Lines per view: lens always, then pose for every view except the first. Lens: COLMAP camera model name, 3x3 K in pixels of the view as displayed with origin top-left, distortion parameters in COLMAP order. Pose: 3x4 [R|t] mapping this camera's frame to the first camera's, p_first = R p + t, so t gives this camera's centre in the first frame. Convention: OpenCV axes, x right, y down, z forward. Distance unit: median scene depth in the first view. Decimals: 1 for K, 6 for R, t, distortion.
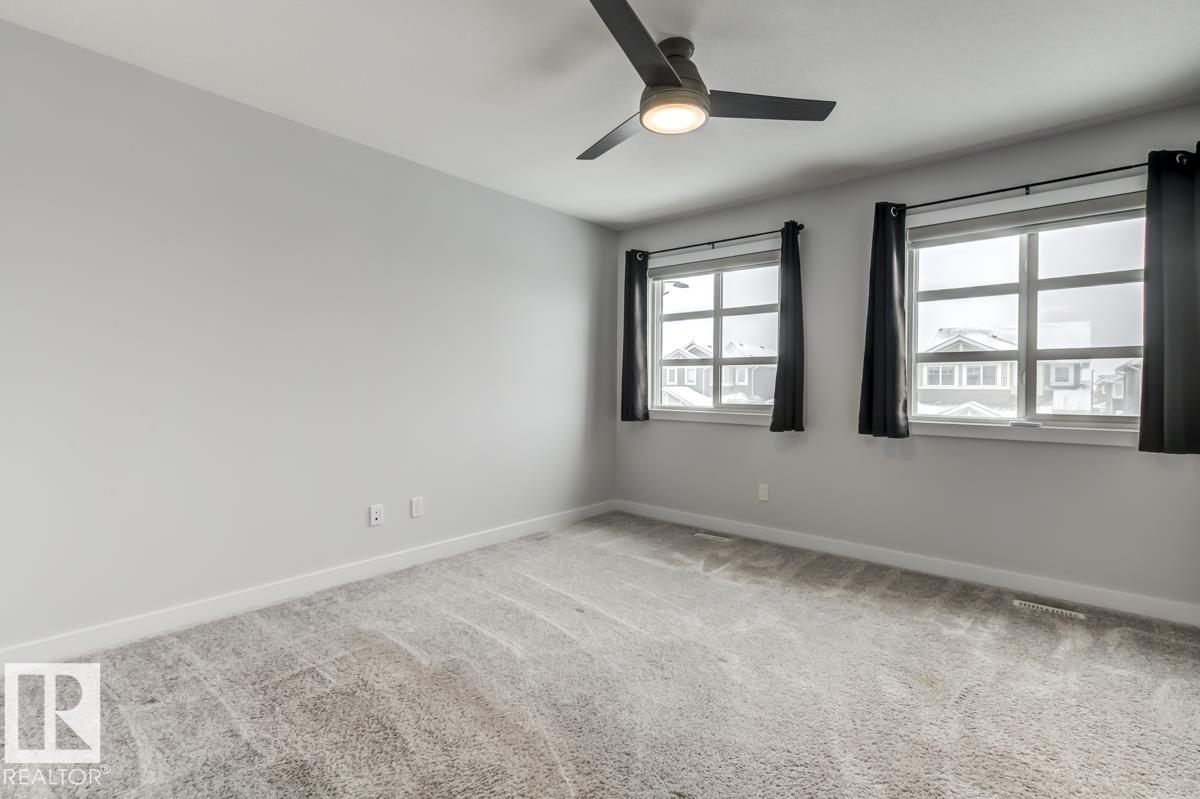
lens RADIAL K [[562.8, 0, 611.2], [0, 562.8, 390.8], [0, 0, 1]] dist [0.011355, -0.000530]
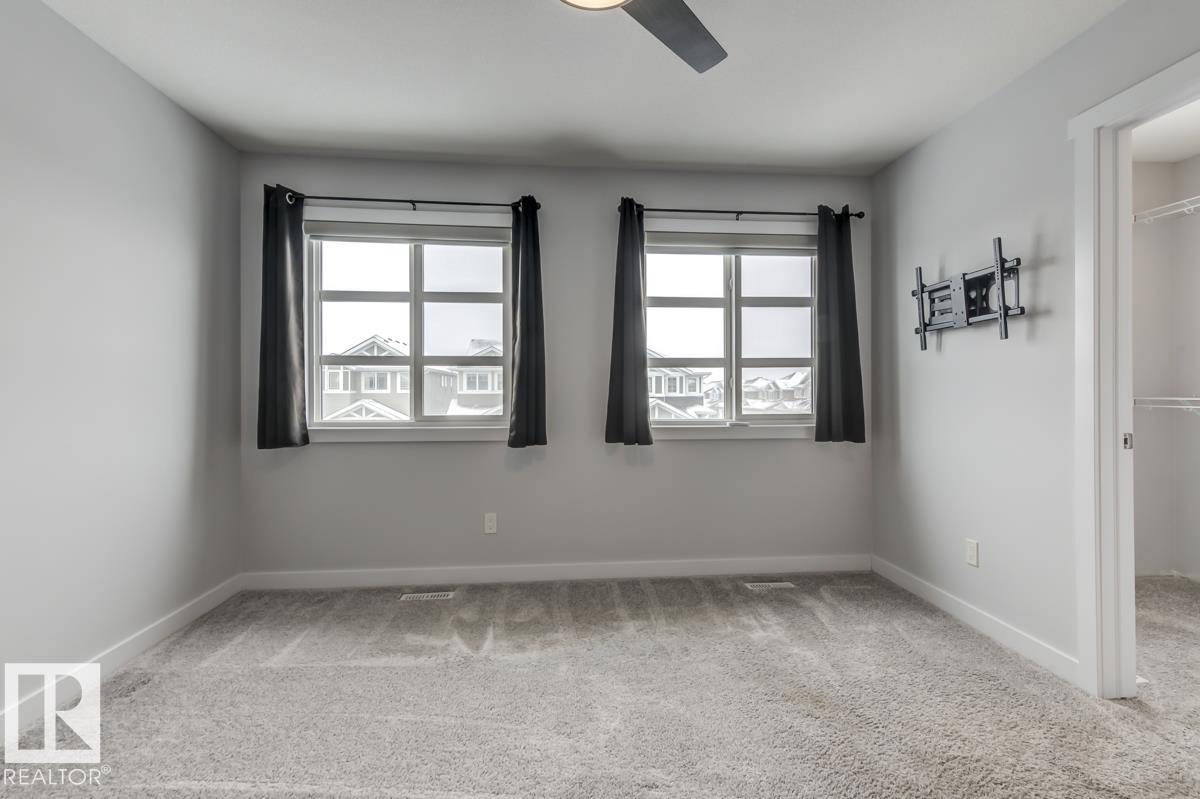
lens RADIAL K [[562.8, 0, 611.2], [0, 562.8, 390.8], [0, 0, 1]] dist [0.011355, -0.000530]
pose [[0.698236, -0.006858, 0.715835, -0.217674], [0.013915, 0.999895, -0.003994, -0.005573], [-0.715733, 0.012750, 0.698258, 0.356720]]
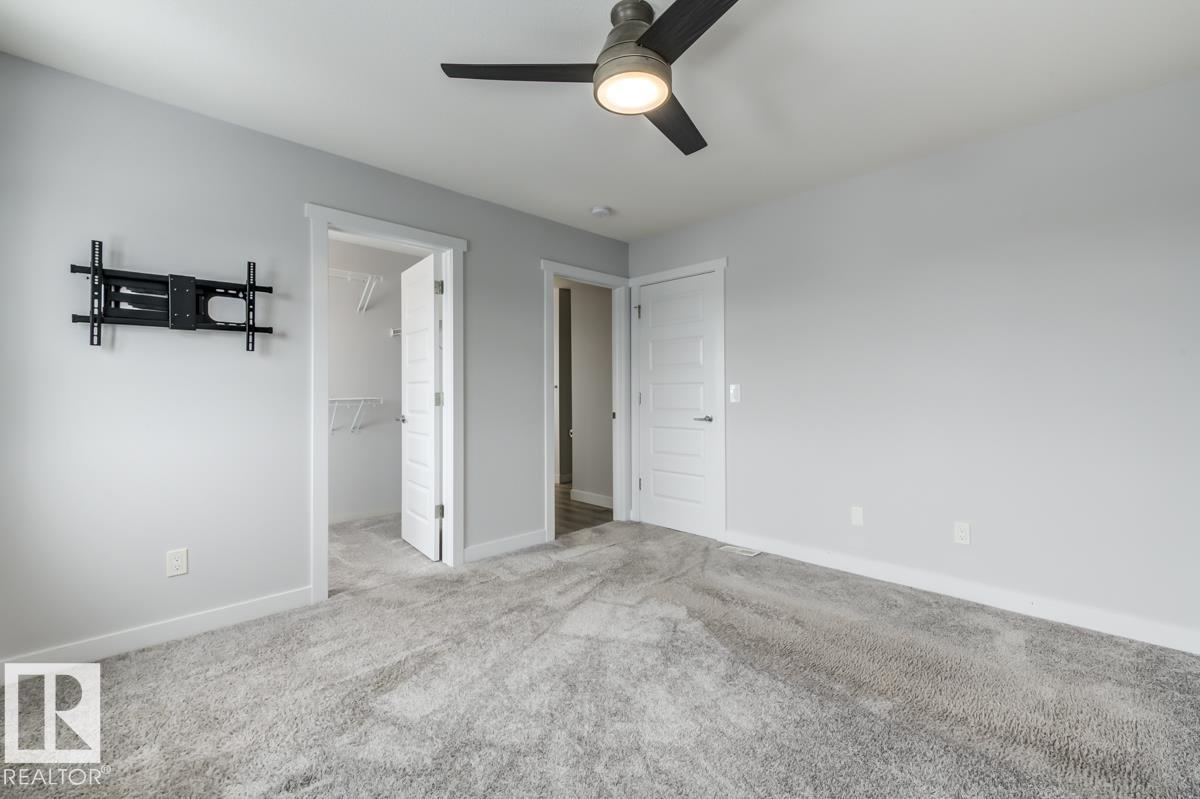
lens RADIAL K [[497.5, 0, 600.5], [0, 497.5, 392.8], [0, 0, 1]] dist [0.000817, 0.000026]
pose [[-0.995227, -0.000912, 0.097581, 0.058861], [-0.000262, 0.999978, 0.006670, -0.010722], [-0.097585, 0.006613, -0.995205, 1.154336]]
